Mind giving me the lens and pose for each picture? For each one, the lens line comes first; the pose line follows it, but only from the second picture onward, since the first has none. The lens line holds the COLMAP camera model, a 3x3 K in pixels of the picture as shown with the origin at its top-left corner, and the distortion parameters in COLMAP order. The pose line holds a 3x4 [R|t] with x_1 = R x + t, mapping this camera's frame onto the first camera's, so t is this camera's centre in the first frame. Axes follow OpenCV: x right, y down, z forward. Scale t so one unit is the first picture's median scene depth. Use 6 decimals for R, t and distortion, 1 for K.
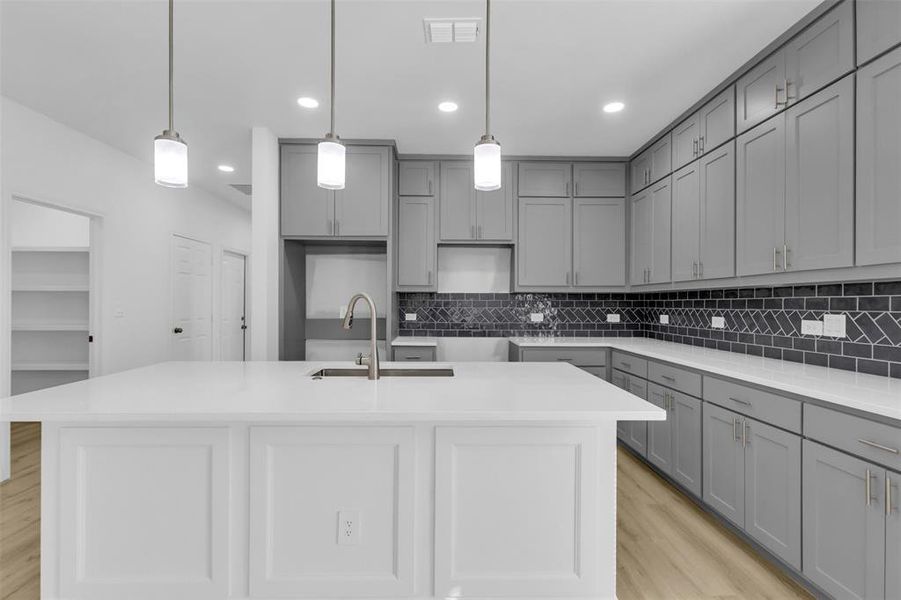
lens RADIAL K [[416.3, 0, 448.6], [0, 416.3, 303.3], [0, 0, 1]] dist [0.004962, 0.000776]
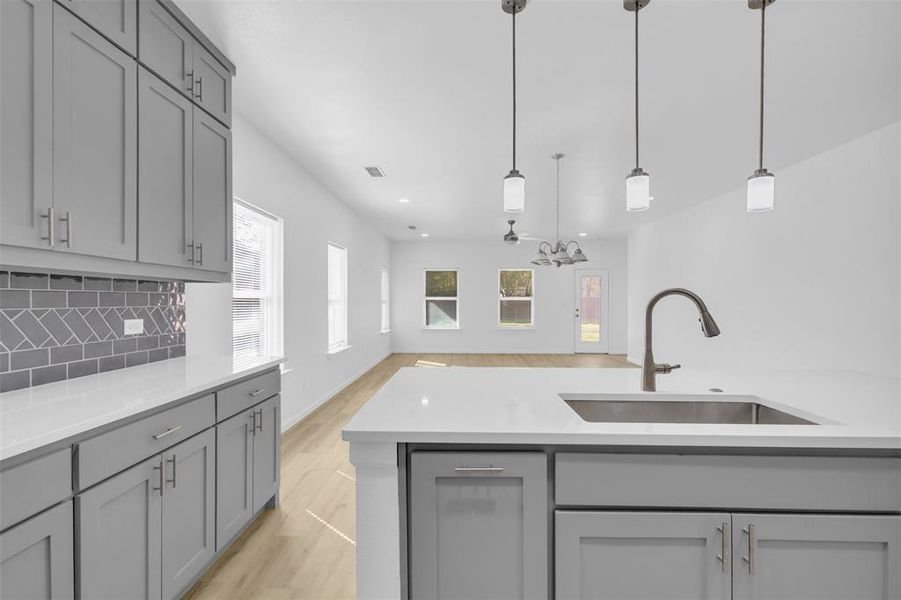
lens RADIAL K [[417.2, 0, 437.2], [0, 417.2, 299.8], [0, 0, 1]] dist [0.005852, 0.000297]
pose [[-0.995227, 0.007662, 0.097287, 0.076261], [0.007600, 0.999971, -0.001007, 0.004292], [-0.097292, -0.000263, -0.995256, 0.897146]]
